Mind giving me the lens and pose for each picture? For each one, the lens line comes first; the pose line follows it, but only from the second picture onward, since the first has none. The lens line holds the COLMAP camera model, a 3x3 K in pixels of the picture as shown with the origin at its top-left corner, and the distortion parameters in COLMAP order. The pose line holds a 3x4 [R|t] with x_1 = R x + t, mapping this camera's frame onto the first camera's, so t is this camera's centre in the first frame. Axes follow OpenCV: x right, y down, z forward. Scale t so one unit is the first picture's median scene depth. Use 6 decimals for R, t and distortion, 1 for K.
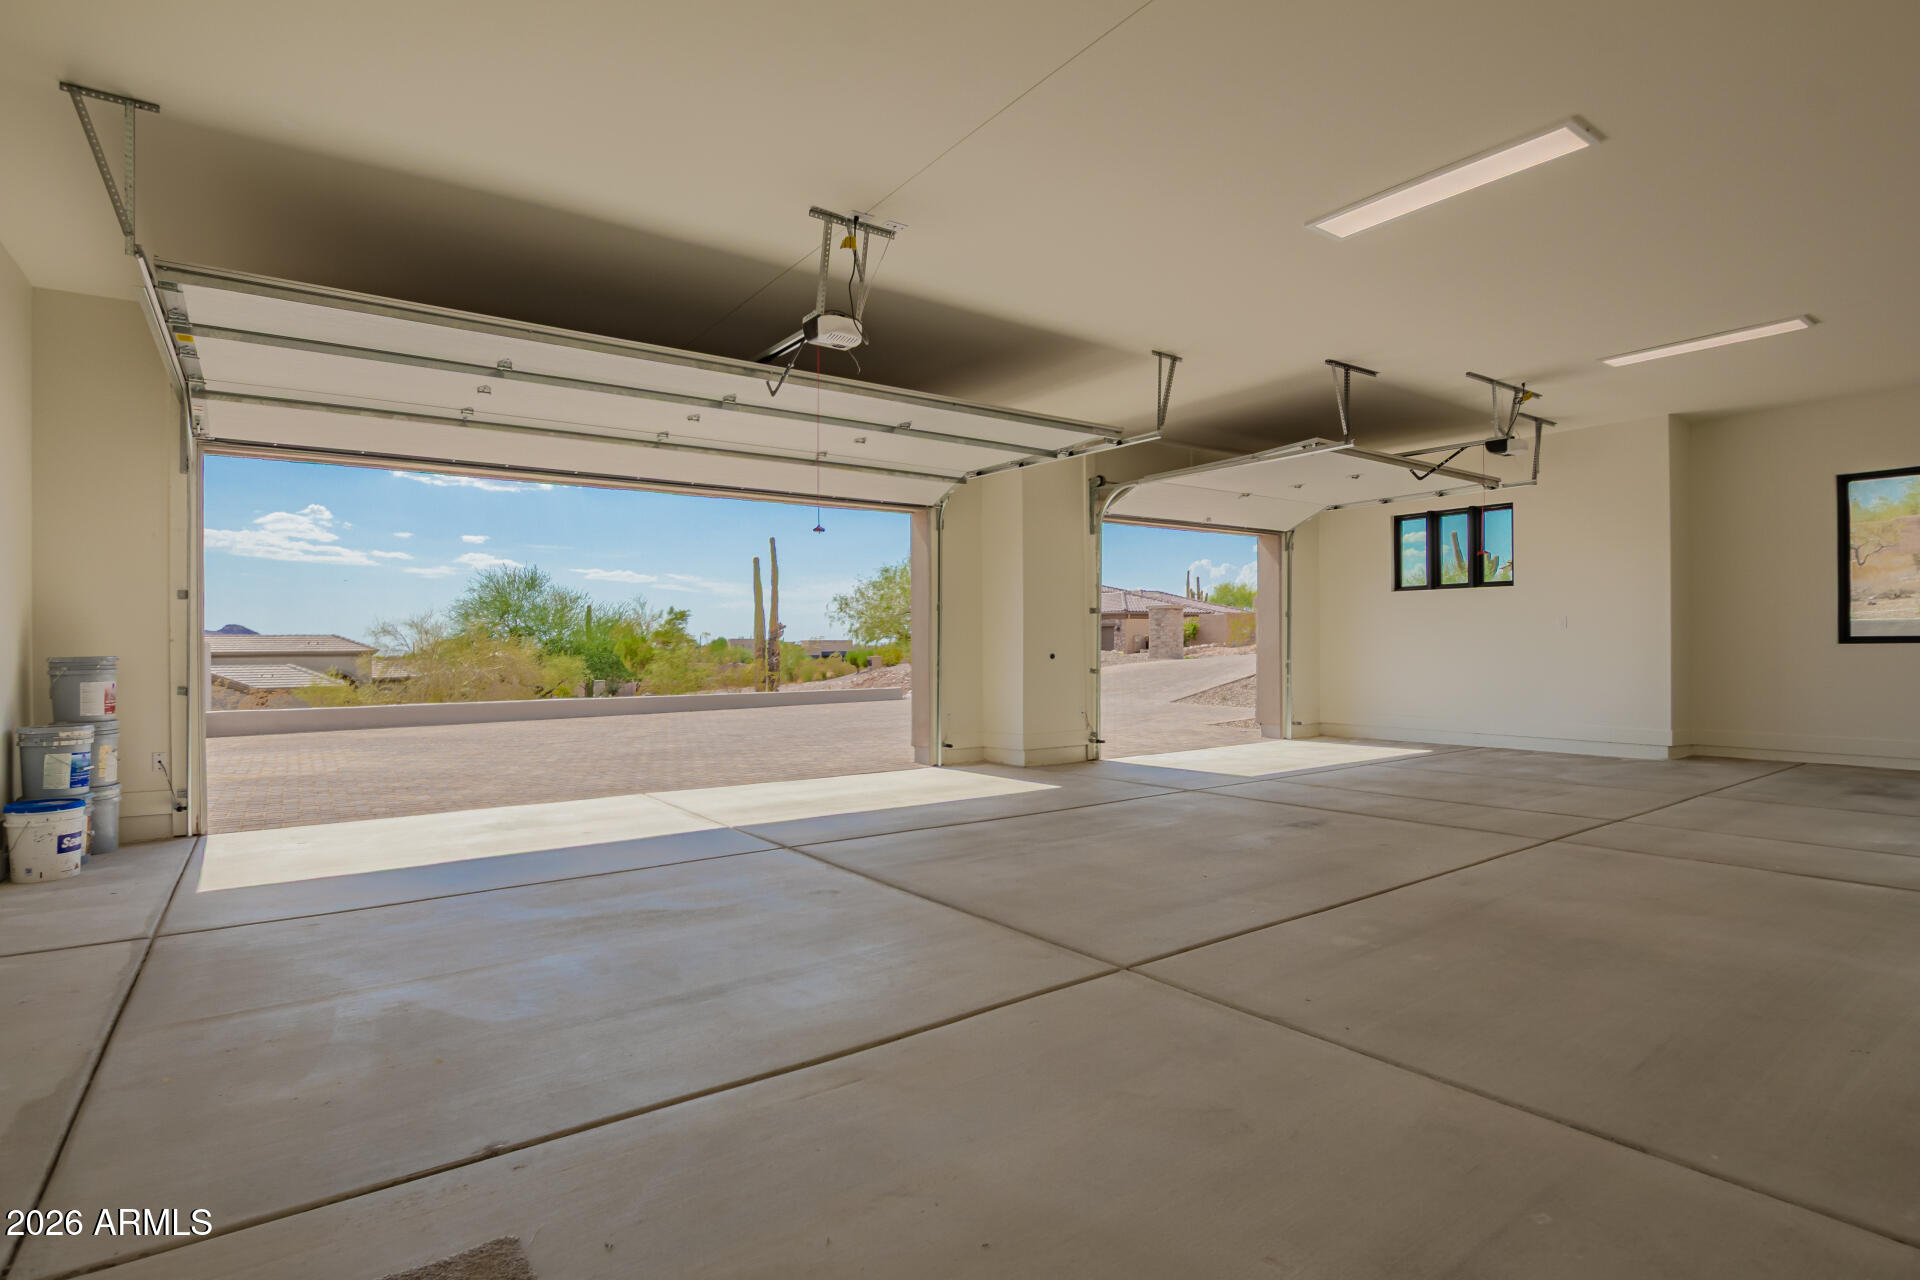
lens RADIAL K [[938.6, 0, 949.2], [0, 938.6, 640.6], [0, 0, 1]] dist [0.016227, -0.001723]
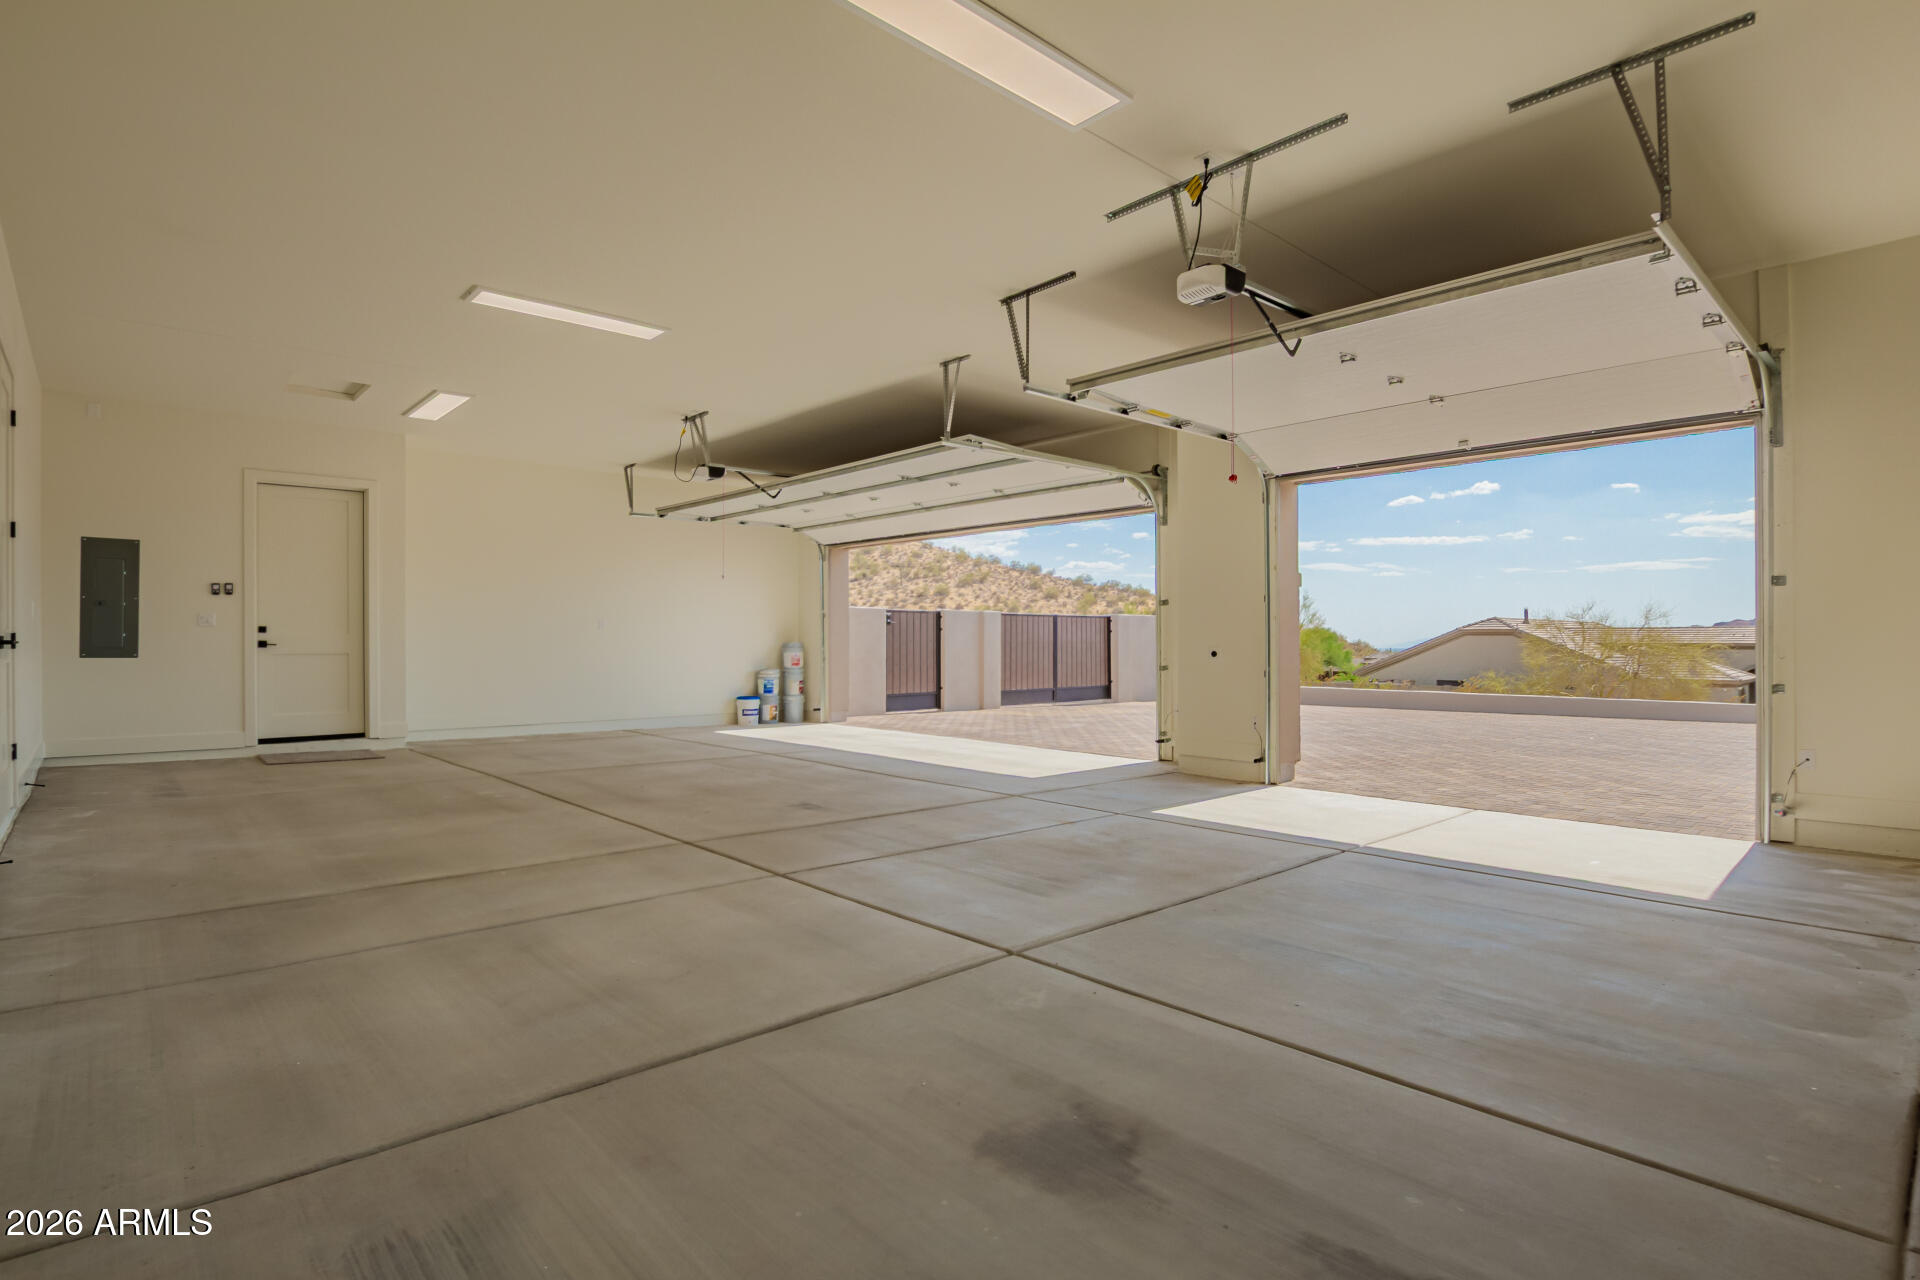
lens RADIAL K [[938.6, 0, 949.2], [0, 938.6, 637.2], [0, 0, 1]] dist [0.016227, -0.001723]
pose [[0.152280, -0.000019, -0.988337, 1.179106], [0.004552, 0.999989, 0.000682, 0.001745], [0.988327, -0.004602, 0.152279, 0.767909]]
